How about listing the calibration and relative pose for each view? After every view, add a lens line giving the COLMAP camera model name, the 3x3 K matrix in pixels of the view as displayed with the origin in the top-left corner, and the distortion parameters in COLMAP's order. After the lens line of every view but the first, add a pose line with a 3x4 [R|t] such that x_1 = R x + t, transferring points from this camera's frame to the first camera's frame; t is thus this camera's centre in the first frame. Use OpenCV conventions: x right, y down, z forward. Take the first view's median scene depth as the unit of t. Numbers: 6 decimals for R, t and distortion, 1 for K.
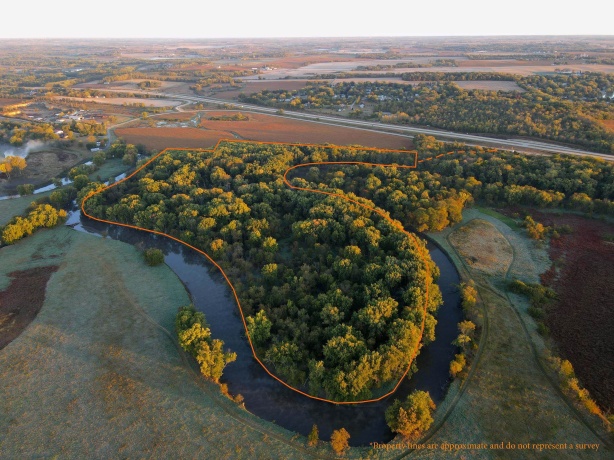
lens RADIAL K [[436.0, 0, 307.5], [0, 436.0, 248.2], [0, 0, 1]] dist [-0.005483, 0.042661]
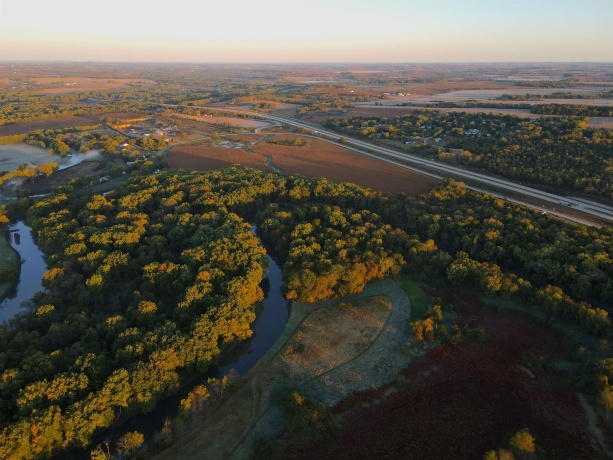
lens RADIAL K [[435.2, 0, 307.0], [0, 435.2, 248.1], [0, 0, 1]] dist [-0.005483, 0.042661]
pose [[0.929107, 0.153300, -0.336539, 0.211271], [-0.168732, 0.985517, -0.016911, -0.047211], [0.329073, 0.072497, 0.941518, 0.088338]]
